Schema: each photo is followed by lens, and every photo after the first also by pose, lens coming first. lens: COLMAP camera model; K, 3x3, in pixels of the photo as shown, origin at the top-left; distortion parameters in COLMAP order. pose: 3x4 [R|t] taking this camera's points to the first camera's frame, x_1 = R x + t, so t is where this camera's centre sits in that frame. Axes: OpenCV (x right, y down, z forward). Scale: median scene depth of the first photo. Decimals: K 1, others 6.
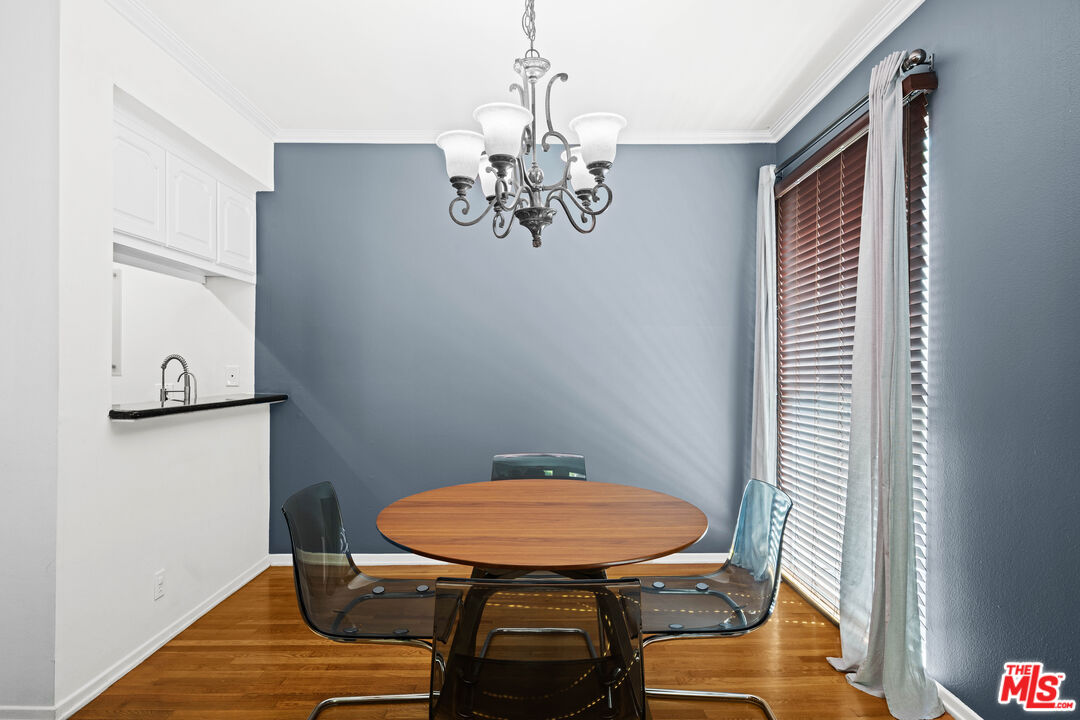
lens RADIAL K [[649.8, 0, 540.0], [0, 649.8, 360.0], [0, 0, 1]] dist [0.000751, 0.001812]
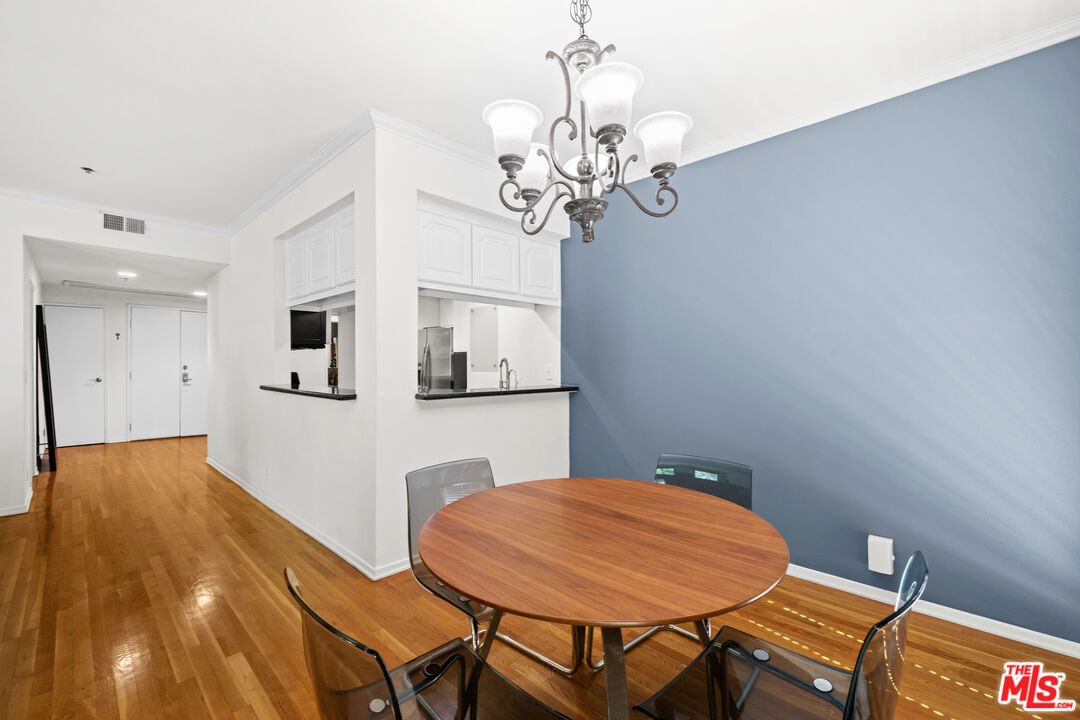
lens RADIAL K [[462.9, 0, 540.0], [0, 462.9, 360.0], [0, 0, 1]] dist [0.000910, 0.000011]
pose [[0.709191, -0.005611, -0.704994, 0.234951], [0.006913, 0.999976, -0.001004, -0.001046], [0.704983, -0.004162, 0.709212, 0.263868]]
